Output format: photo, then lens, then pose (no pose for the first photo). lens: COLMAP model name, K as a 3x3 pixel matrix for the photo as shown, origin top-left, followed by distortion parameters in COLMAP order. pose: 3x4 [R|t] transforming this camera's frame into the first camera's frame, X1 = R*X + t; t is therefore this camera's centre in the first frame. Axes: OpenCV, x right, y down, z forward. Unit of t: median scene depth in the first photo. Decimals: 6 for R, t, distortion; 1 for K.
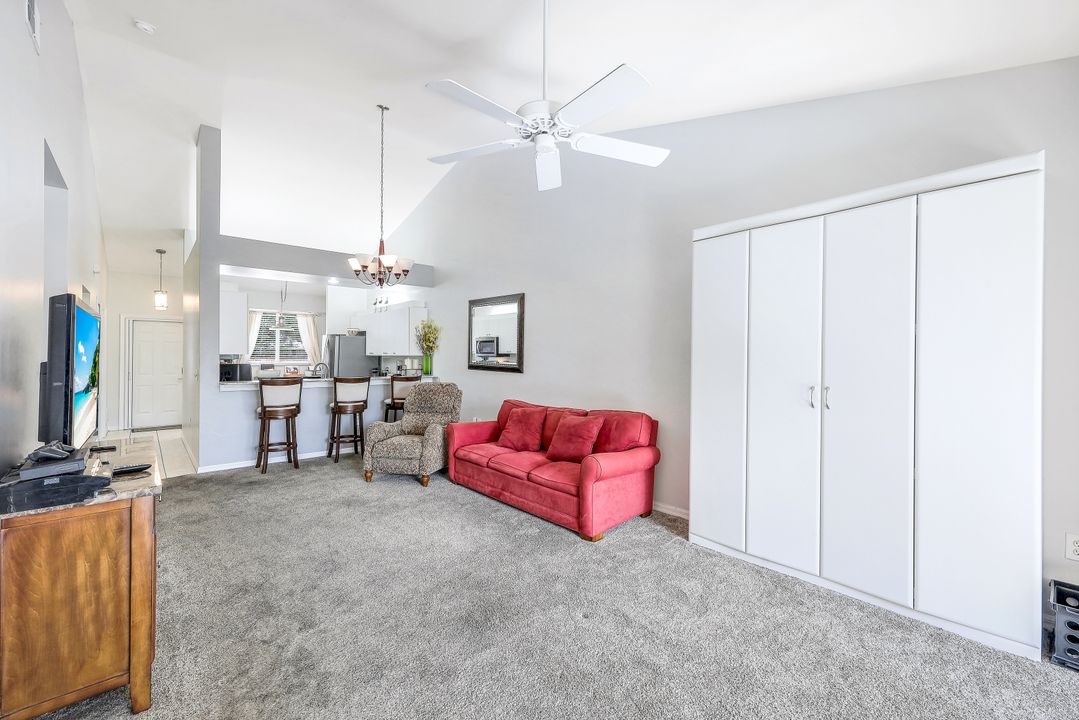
lens RADIAL K [[446.2, 0, 537.5], [0, 446.2, 350.9], [0, 0, 1]] dist [0.000140, 0.000518]
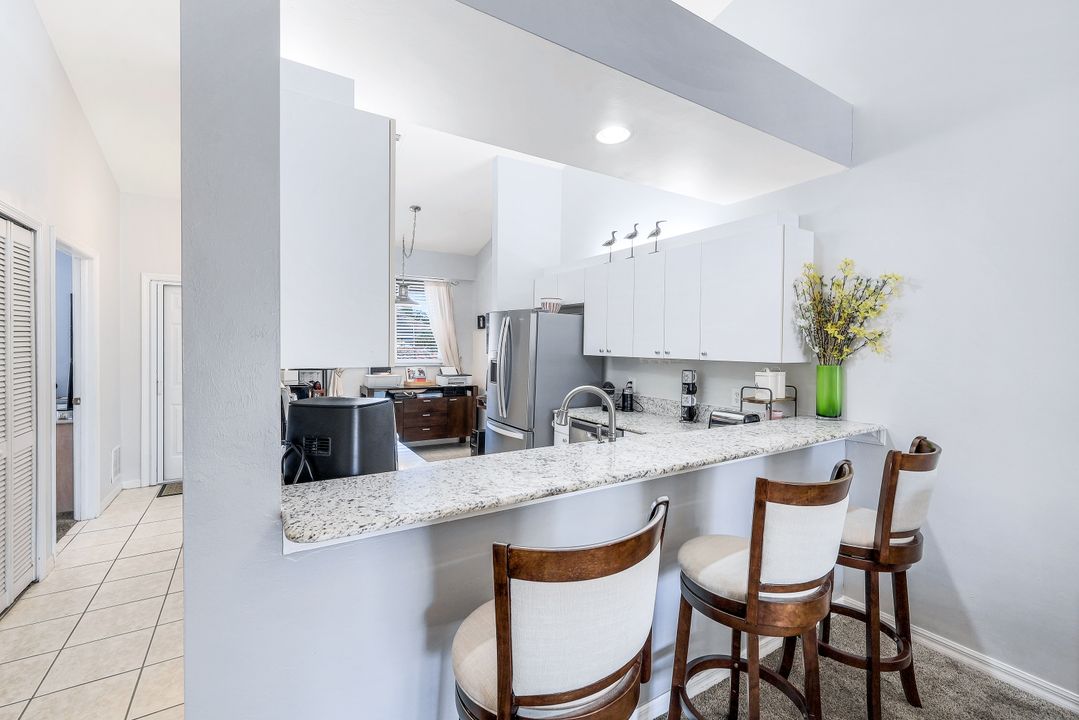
lens RADIAL K [[446.2, 0, 537.5], [0, 446.2, 350.9], [0, 0, 1]] dist [0.000140, 0.000518]
pose [[0.988596, 0.007832, -0.150389, -0.381184], [-0.003839, 0.999633, 0.026828, -0.006983], [0.150544, -0.025944, 0.988263, 0.551796]]
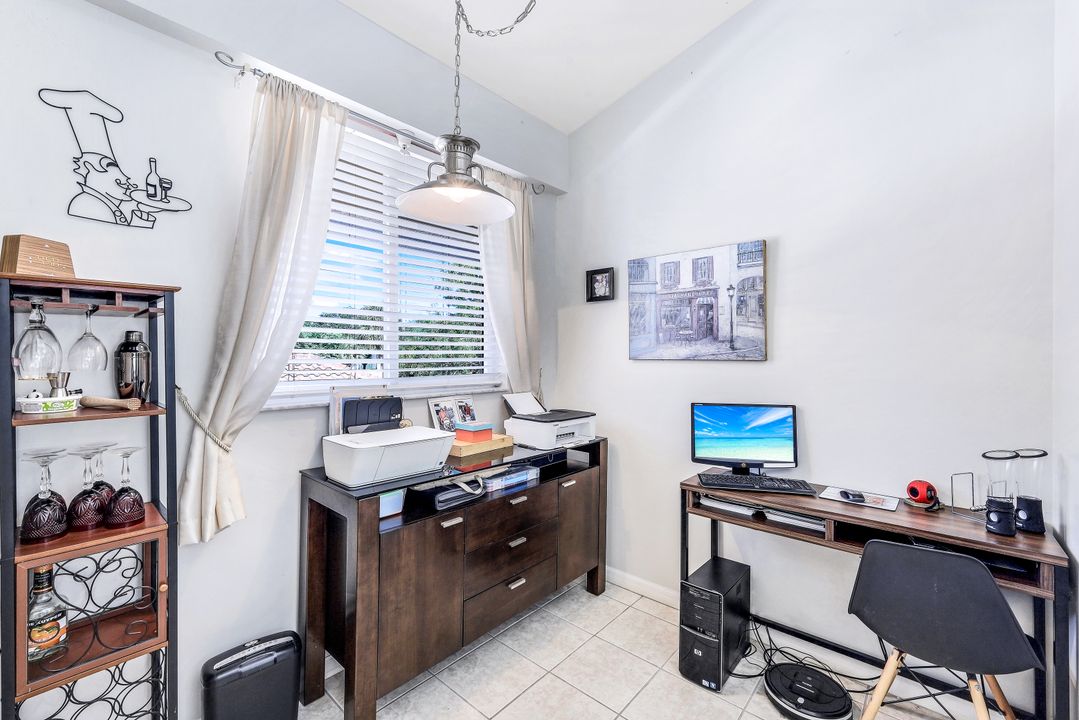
lens RADIAL K [[446.2, 0, 537.5], [0, 446.2, 350.9], [0, 0, 1]] dist [0.000140, 0.000518]
pose [[0.991569, -0.006715, 0.129405, -0.608347], [0.006088, 0.999968, 0.005235, 0.006466], [-0.129436, -0.004403, 0.991578, 0.879551]]
